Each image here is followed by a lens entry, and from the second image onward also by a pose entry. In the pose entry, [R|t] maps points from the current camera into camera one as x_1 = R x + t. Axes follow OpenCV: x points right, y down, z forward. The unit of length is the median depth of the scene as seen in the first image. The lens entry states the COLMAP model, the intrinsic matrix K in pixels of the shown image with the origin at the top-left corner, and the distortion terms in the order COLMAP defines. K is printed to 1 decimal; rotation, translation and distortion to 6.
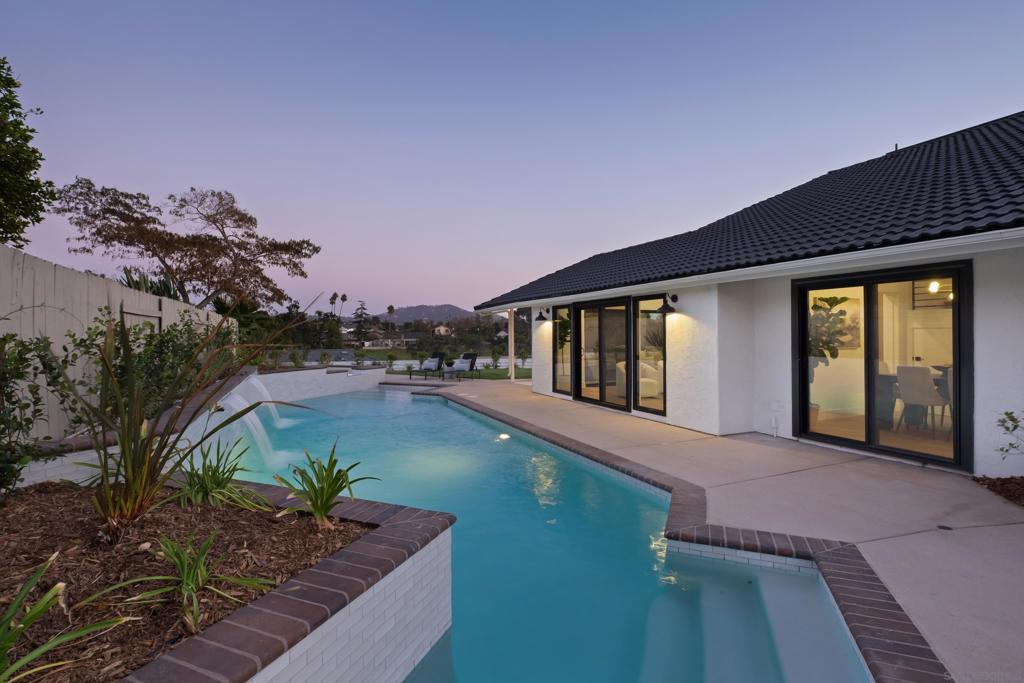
lens RADIAL K [[487.8, 0, 511.9], [0, 487.8, 335.2], [0, 0, 1]] dist [-0.002291, 0.000155]
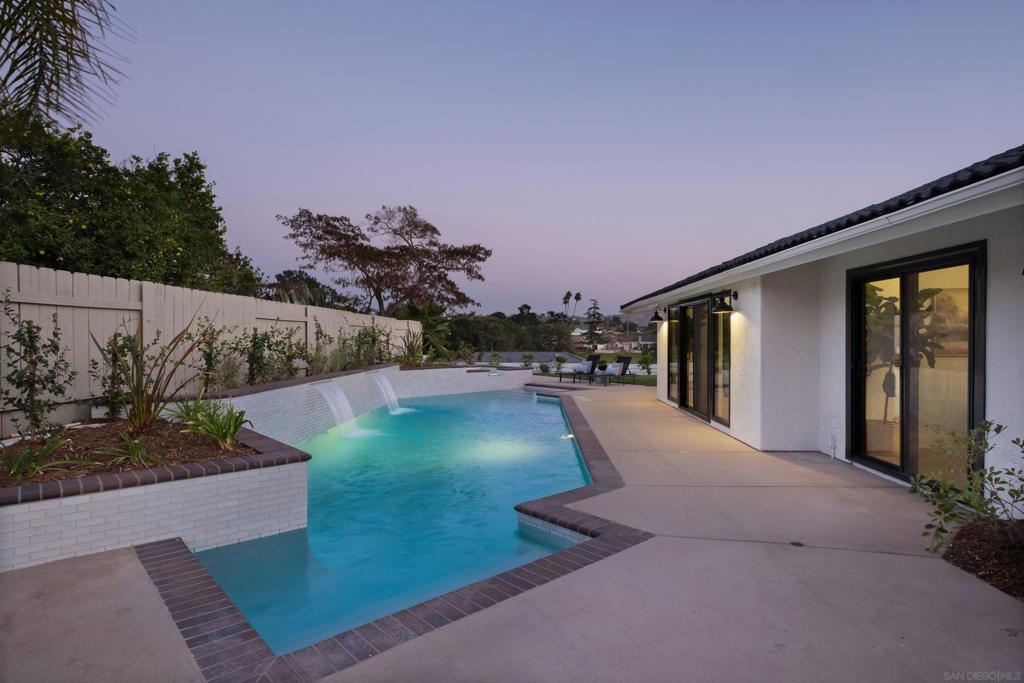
lens RADIAL K [[558.7, 0, 512.3], [0, 558.7, 348.2], [0, 0, 1]] dist [-0.004139, -0.000393]
pose [[0.897833, 0.012270, -0.440164, 0.189244], [-0.003792, 0.999790, 0.020136, 0.000817], [0.440319, -0.016410, 0.897691, -0.040348]]
